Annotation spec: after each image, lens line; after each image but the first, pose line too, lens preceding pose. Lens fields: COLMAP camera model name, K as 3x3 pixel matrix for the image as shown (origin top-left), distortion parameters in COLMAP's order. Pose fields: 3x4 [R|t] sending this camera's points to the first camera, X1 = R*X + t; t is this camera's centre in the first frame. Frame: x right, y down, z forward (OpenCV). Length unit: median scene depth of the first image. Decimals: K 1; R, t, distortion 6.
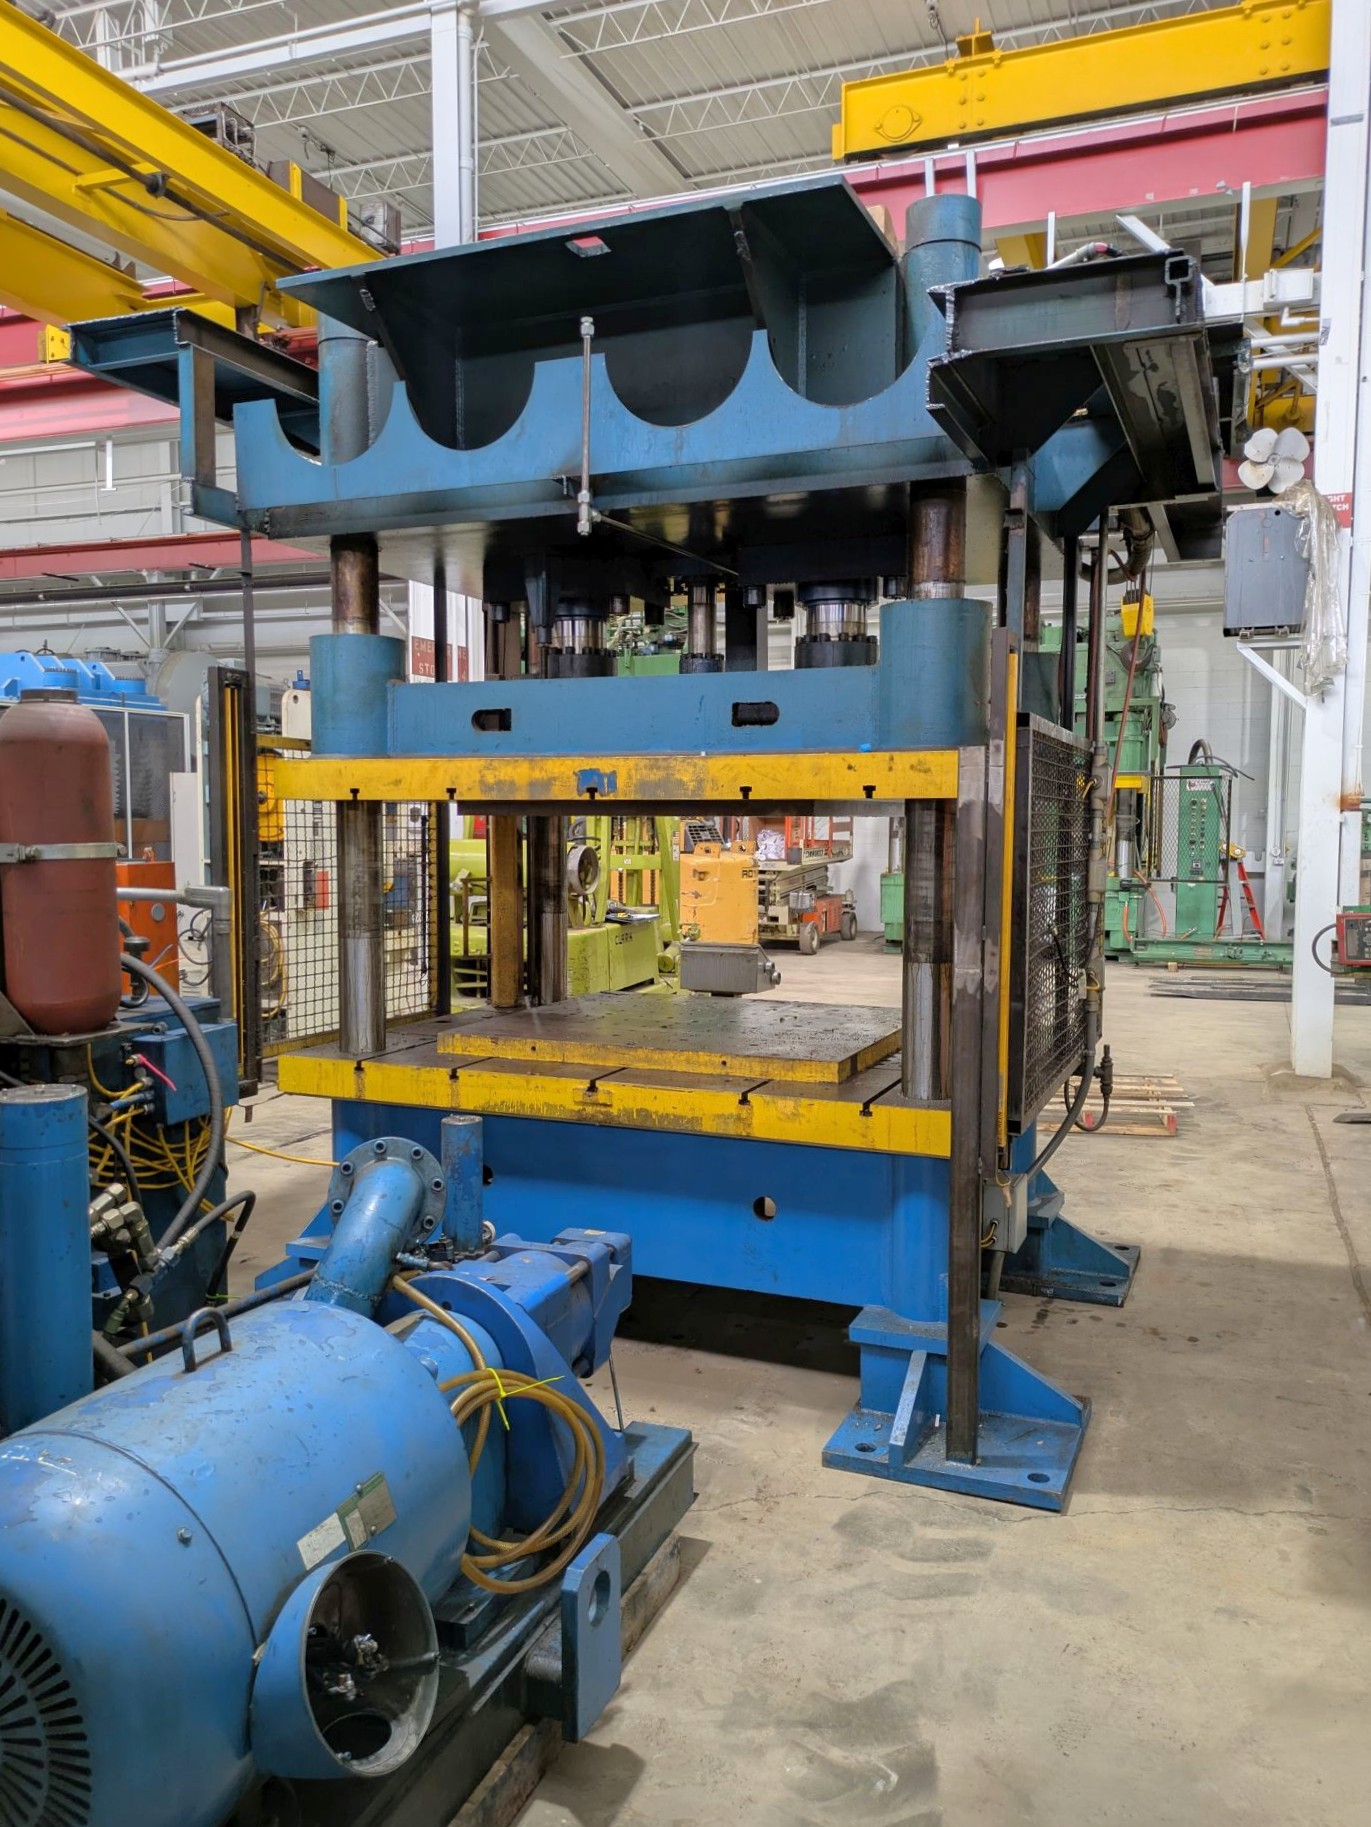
lens RADIAL K [[1376.2, 0, 685.5], [0, 1376.2, 913.5], [0, 0, 1]] dist [0.024542, 0.000573]
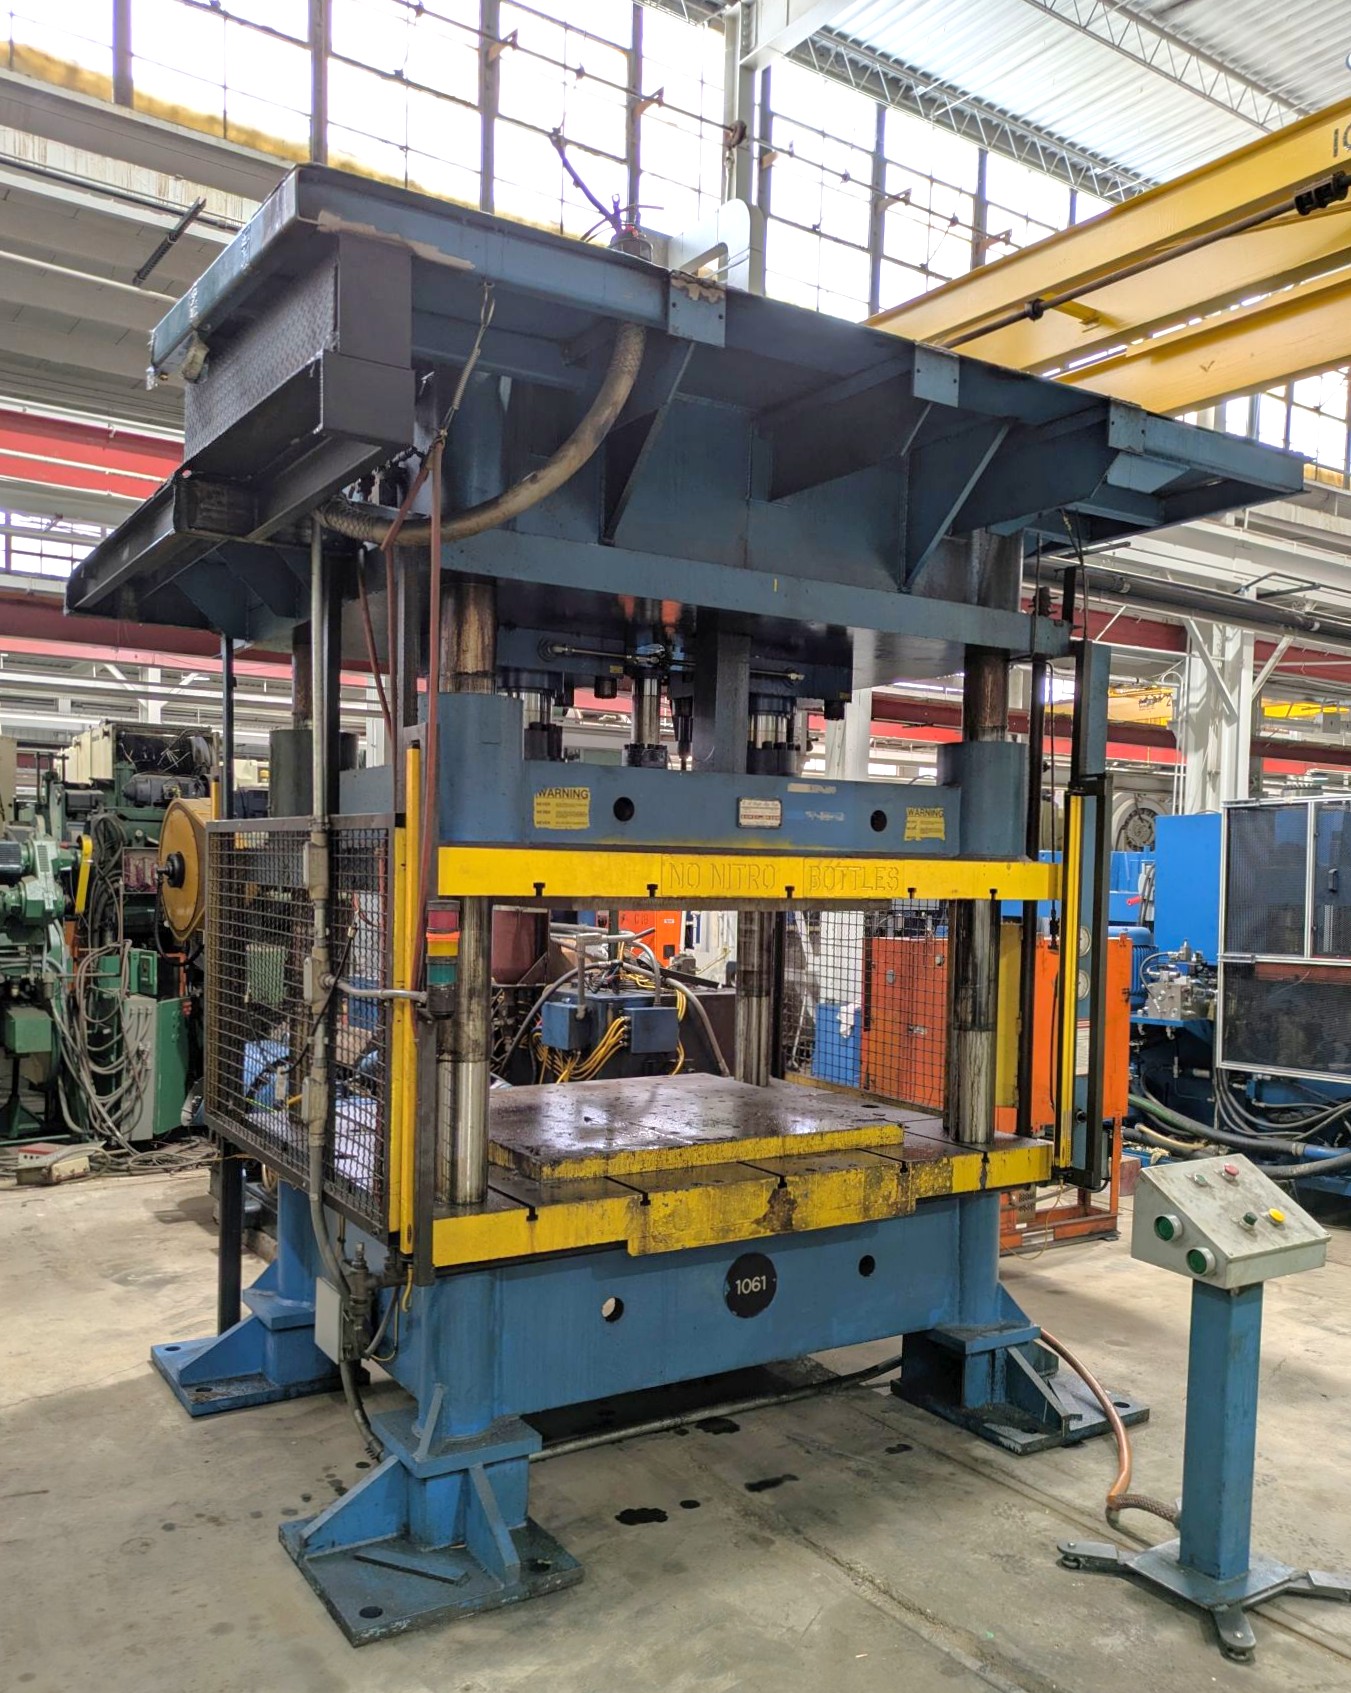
lens RADIAL K [[1378.2, 0, 670.6], [0, 1378.2, 941.1], [0, 0, 1]] dist [0.083393, -0.064727]
pose [[-0.566495, 0.023633, -0.823726, 0.908463], [-0.081608, 0.993066, 0.084615, -0.149695], [0.820015, 0.115156, -0.560638, 1.721846]]
